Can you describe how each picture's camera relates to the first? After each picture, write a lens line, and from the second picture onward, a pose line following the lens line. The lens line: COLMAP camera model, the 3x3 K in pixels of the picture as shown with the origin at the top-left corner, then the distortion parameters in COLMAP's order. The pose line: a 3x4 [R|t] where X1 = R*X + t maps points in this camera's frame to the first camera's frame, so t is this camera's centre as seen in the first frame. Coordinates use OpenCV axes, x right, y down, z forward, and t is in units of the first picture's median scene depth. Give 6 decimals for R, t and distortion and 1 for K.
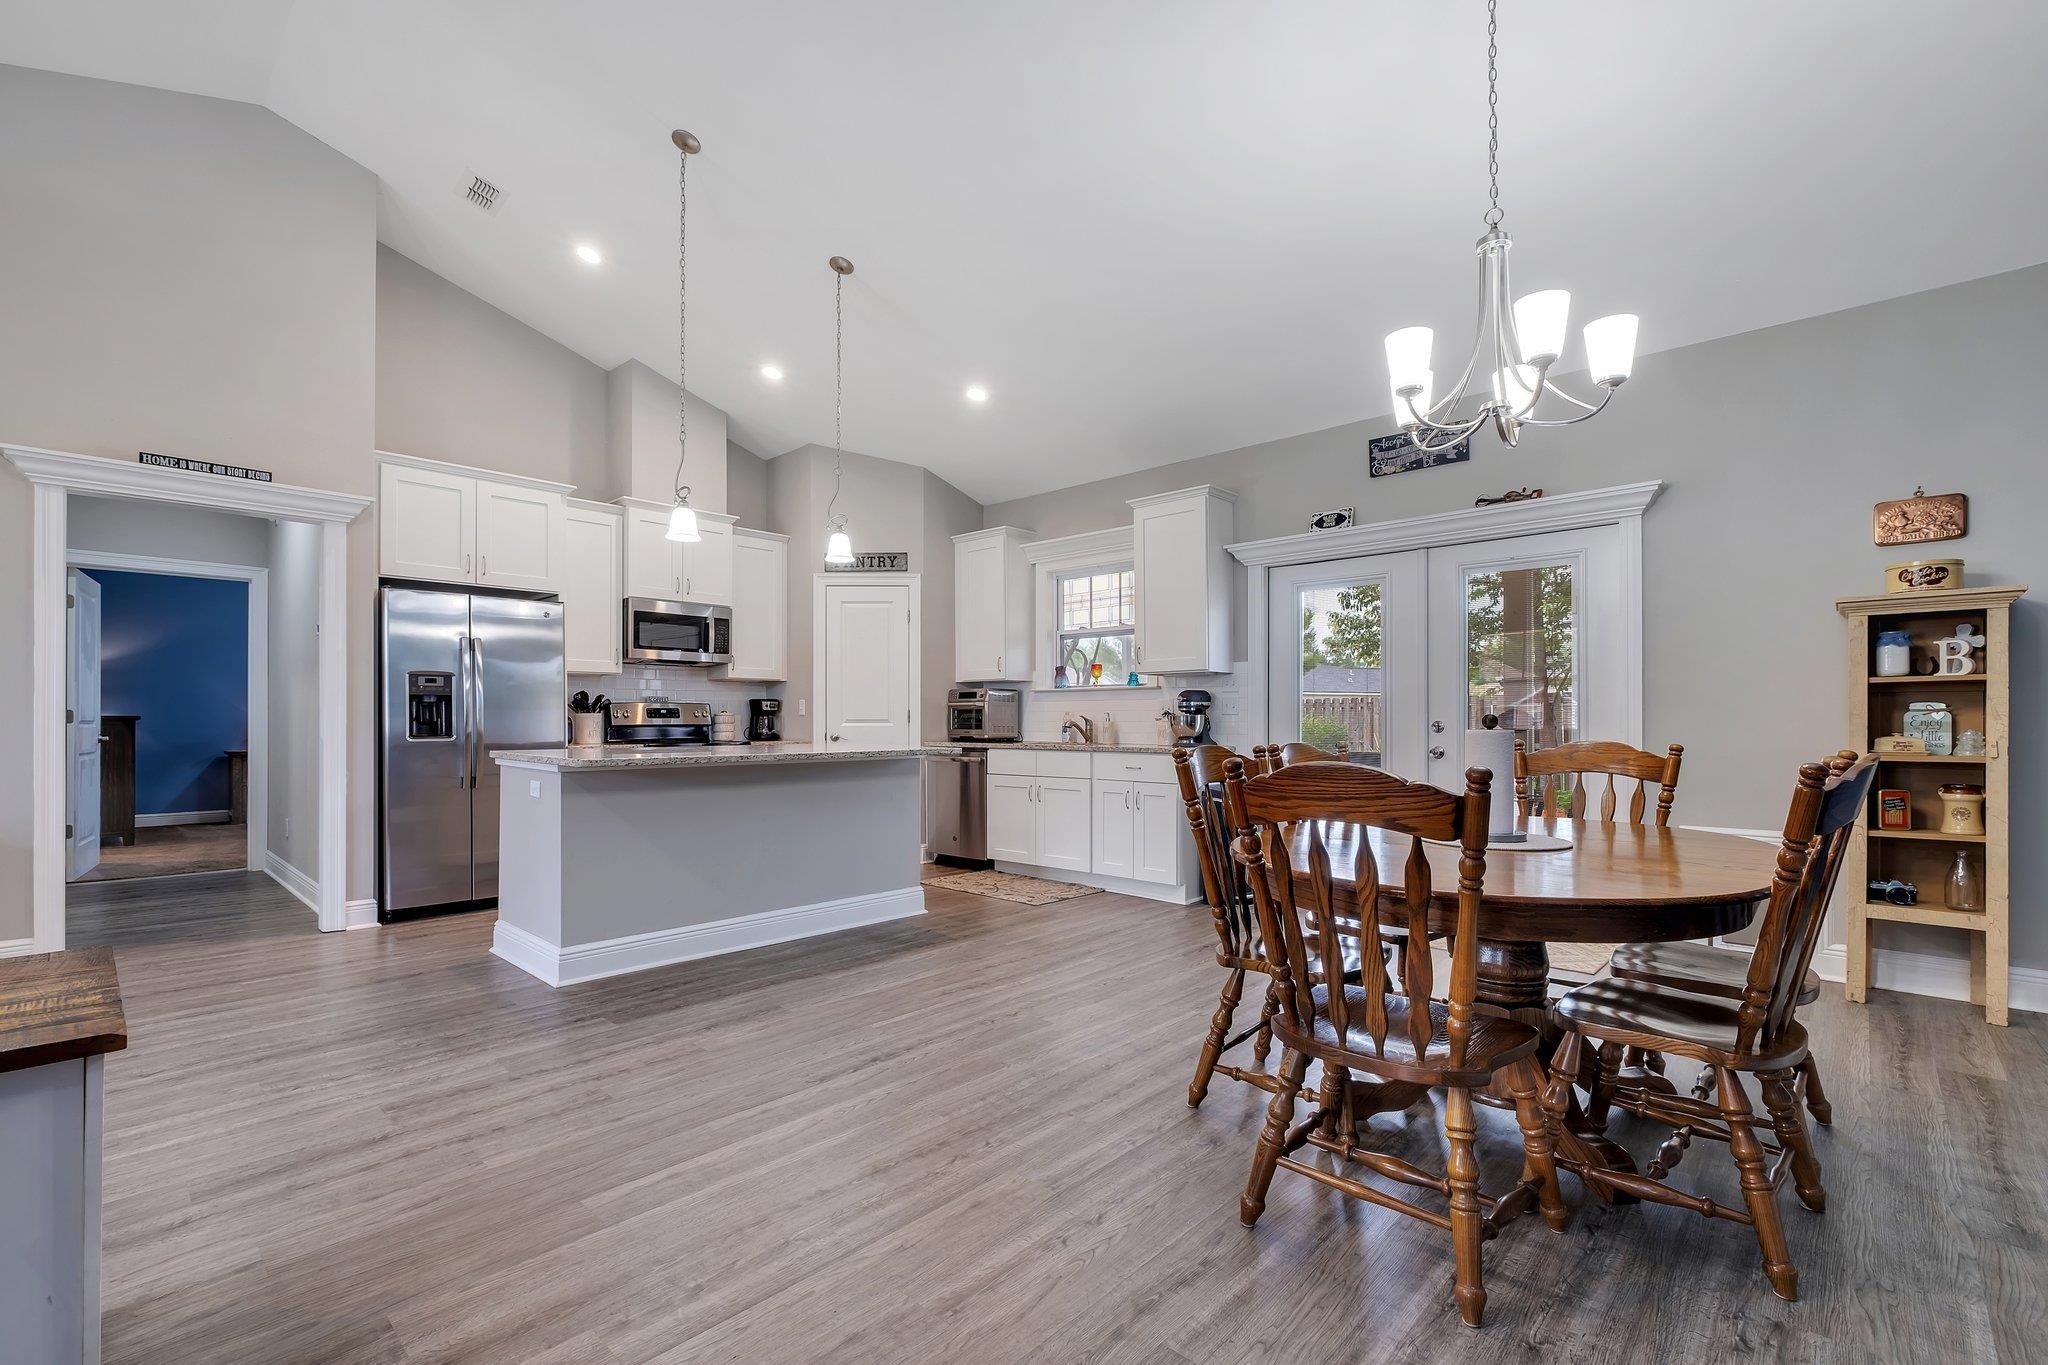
lens RADIAL K [[907.9, 0, 1021.9], [0, 907.9, 717.9], [0, 0, 1]] dist [-0.002903, 0.000027]
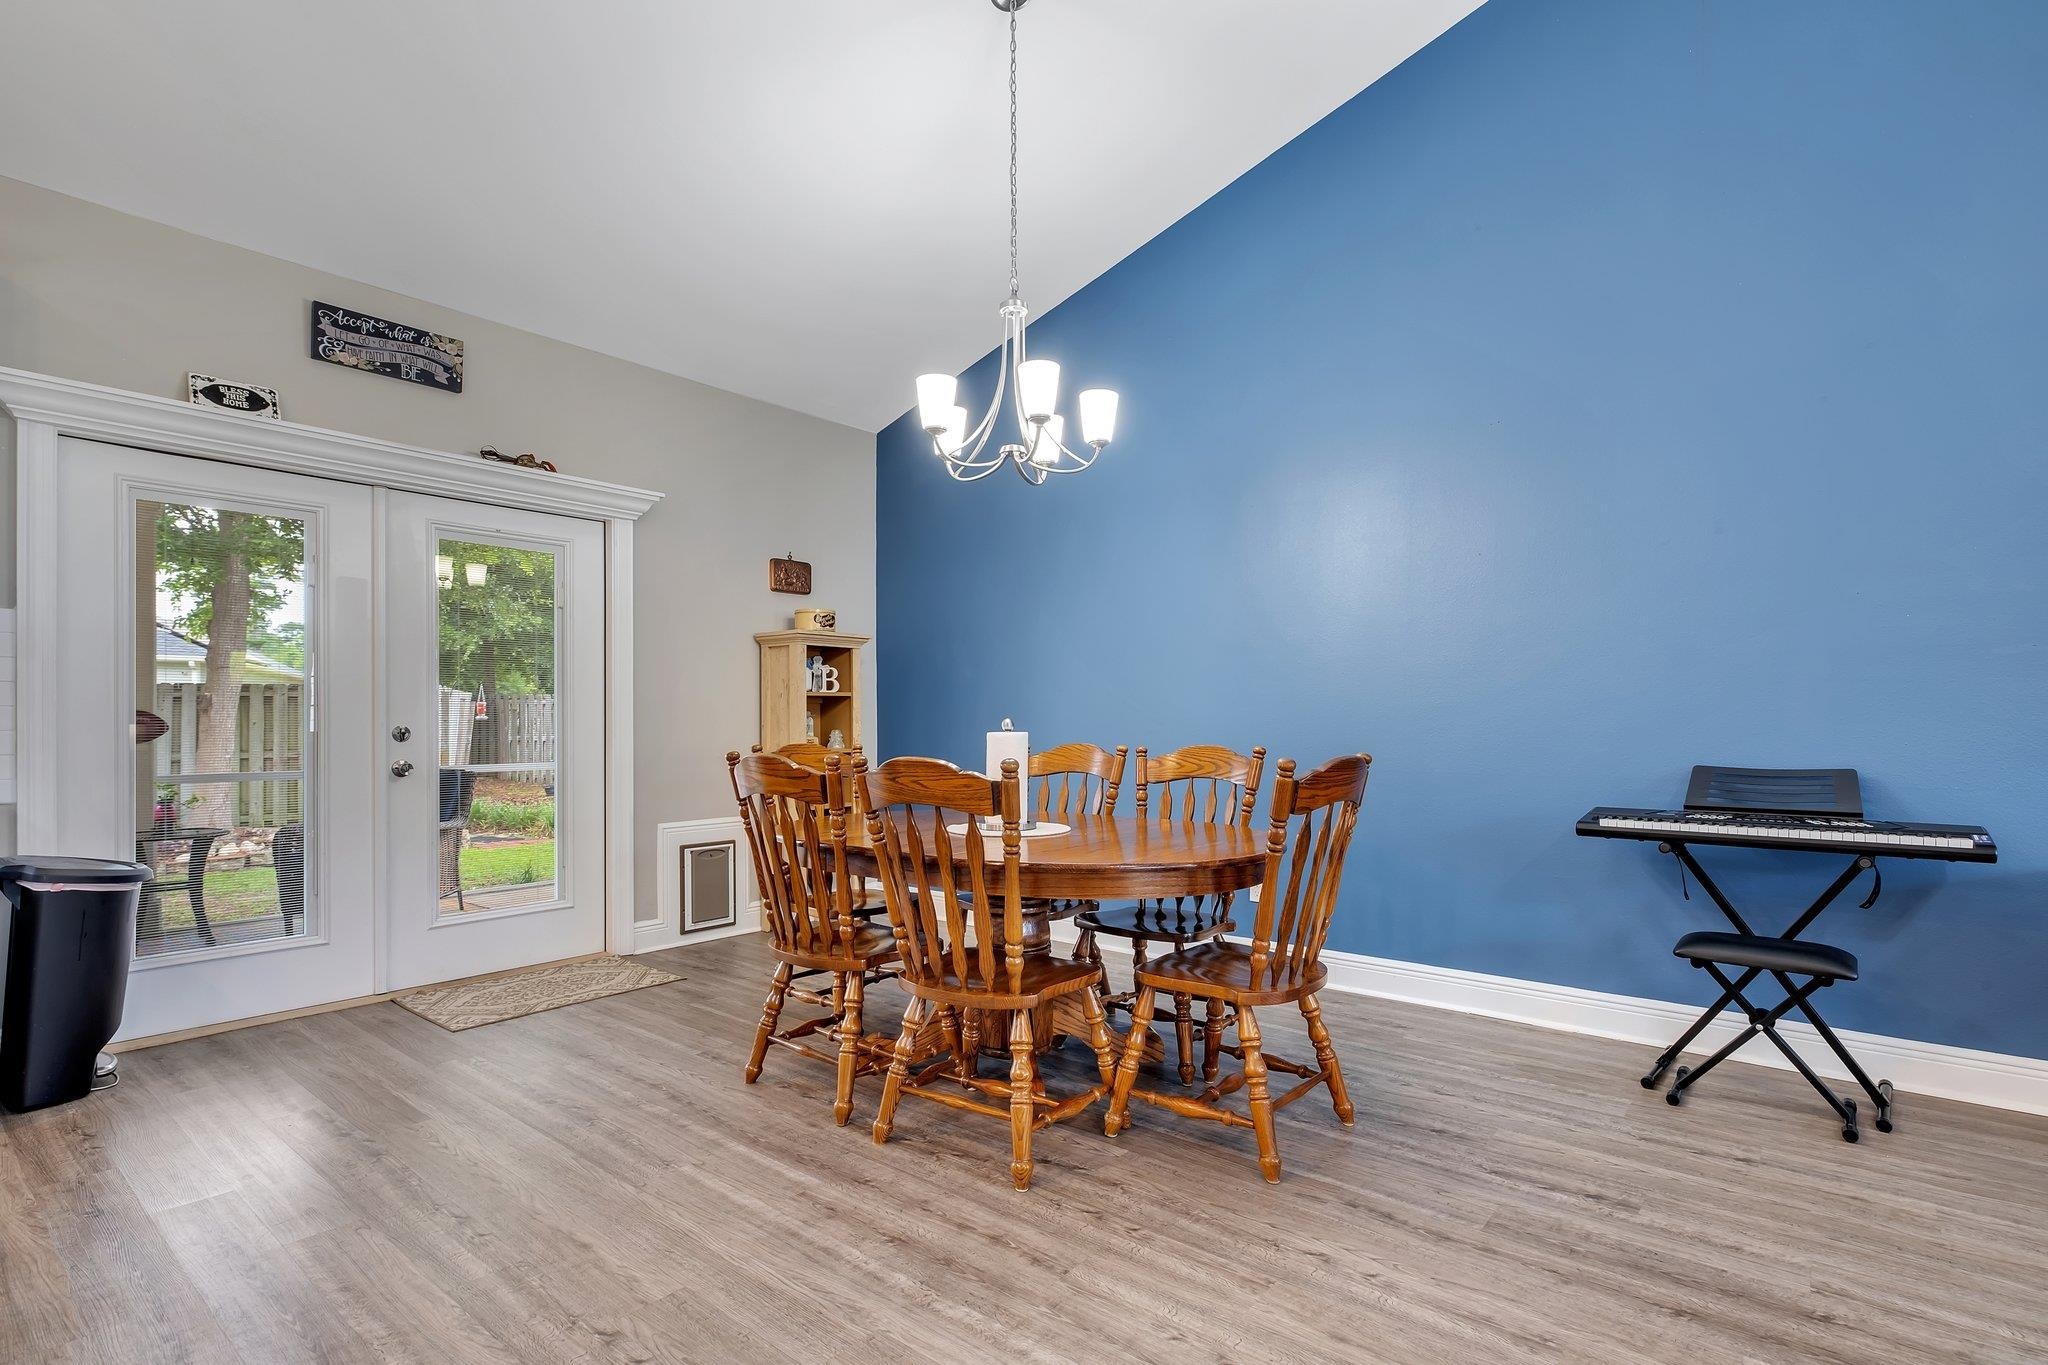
lens RADIAL K [[971.4, 0, 1022.9], [0, 971.4, 720.0], [0, 0, 1]] dist [-0.002200, -0.000421]
pose [[-0.058740, 0.002736, 0.998270, -0.364894], [-0.000083, 0.999996, -0.002746, 0.000472], [-0.998273, -0.000245, -0.058740, 0.550214]]
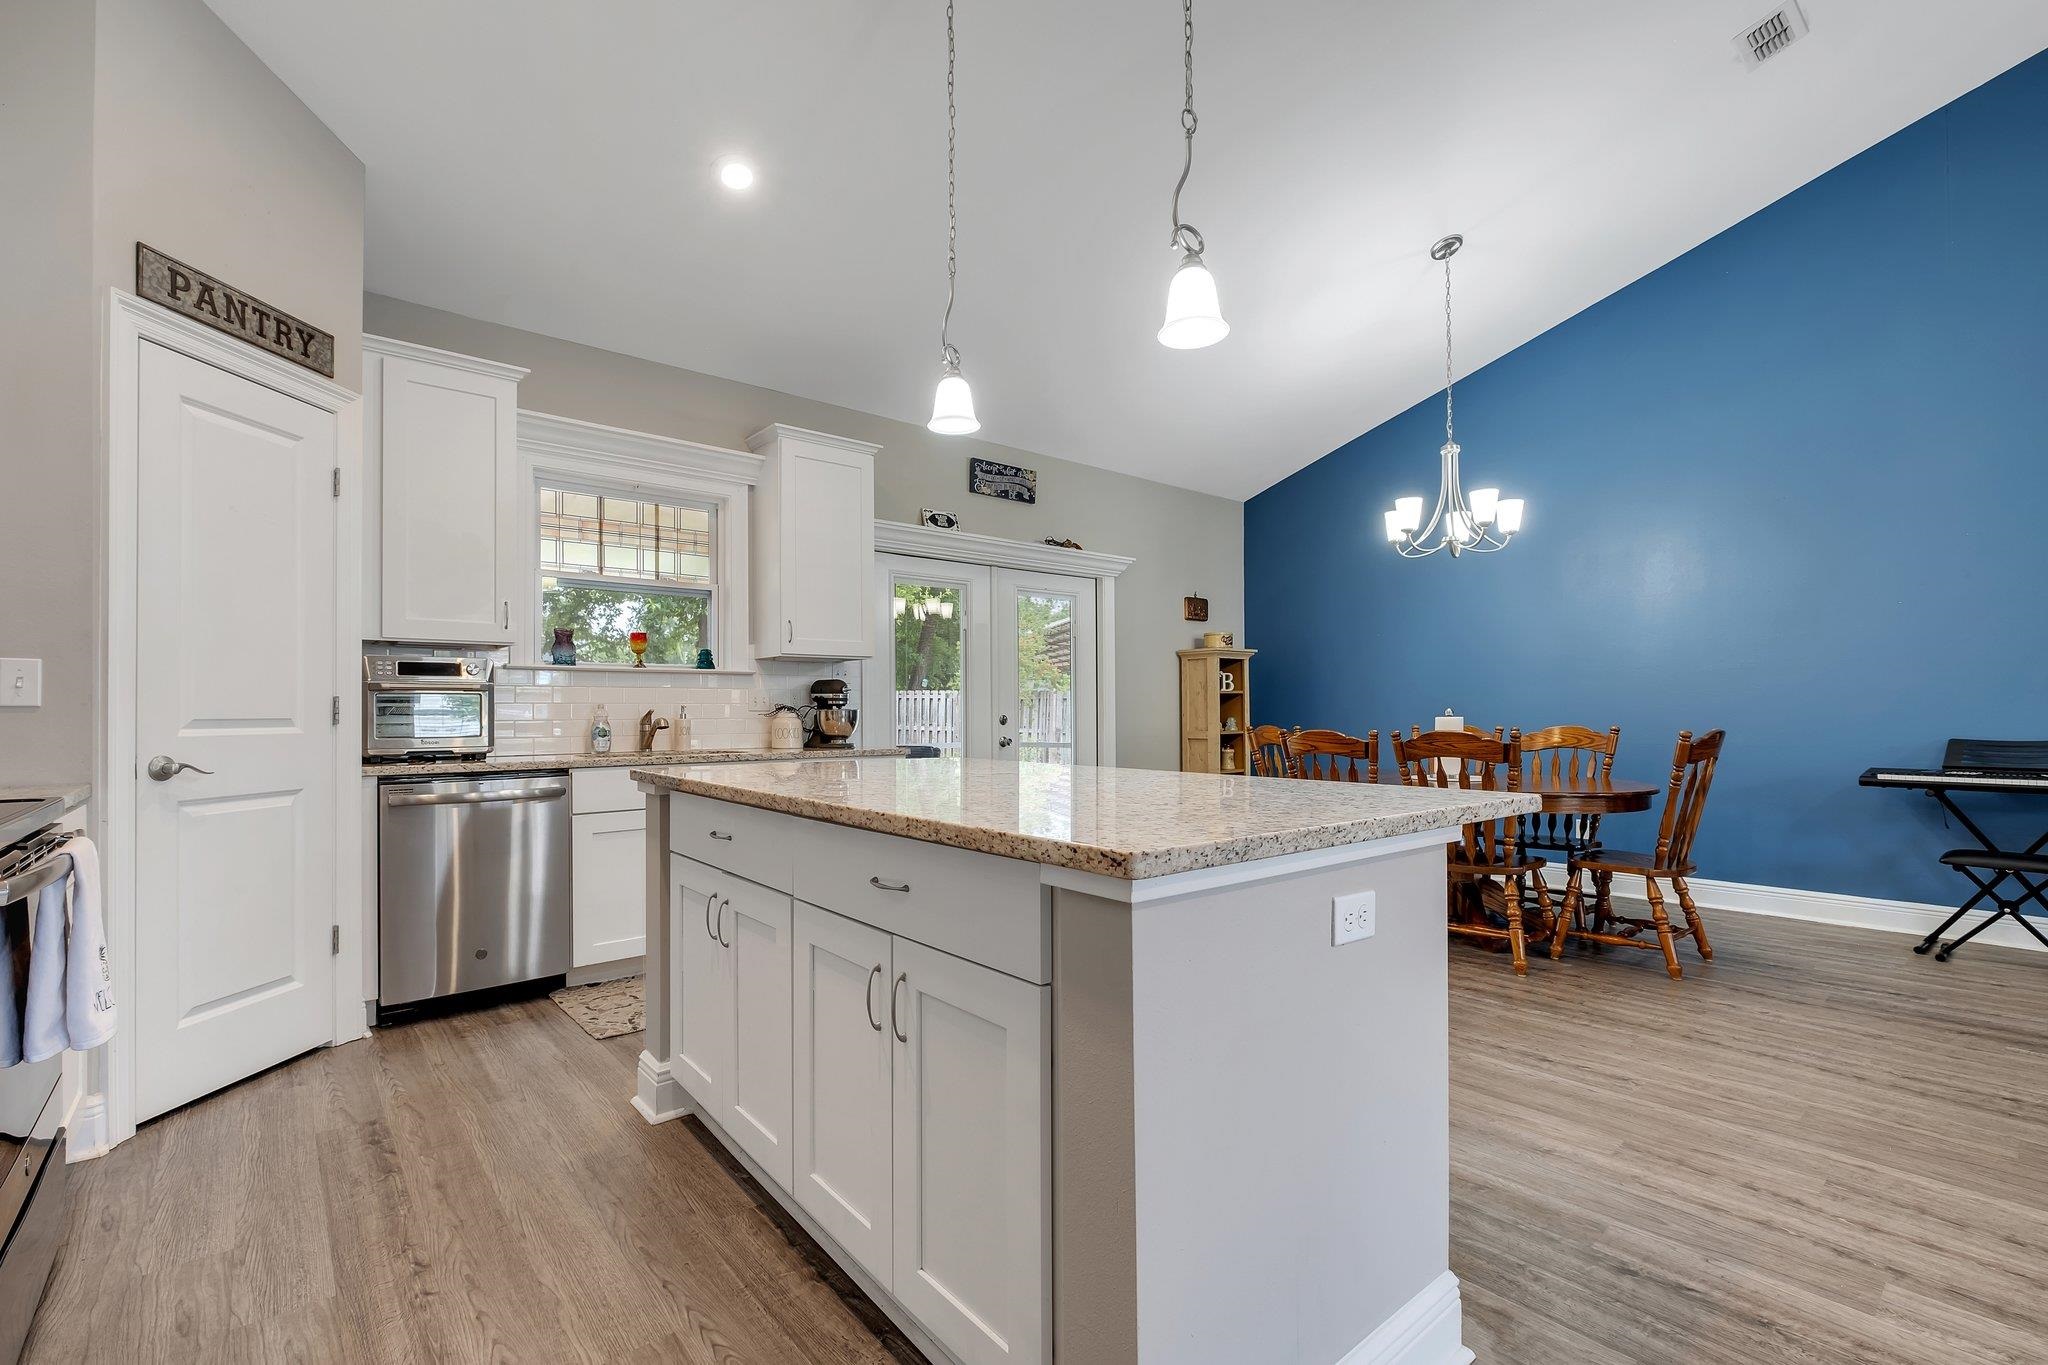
lens RADIAL K [[886.9, 0, 1026.4], [0, 886.9, 705.9], [0, 0, 1]] dist [-0.009775, 0.000910]
pose [[0.119702, 0.008056, 0.992777, -0.690490], [0.004927, 0.999950, -0.008708, 0.001087], [-0.992798, 0.005934, 0.119656, 0.846550]]
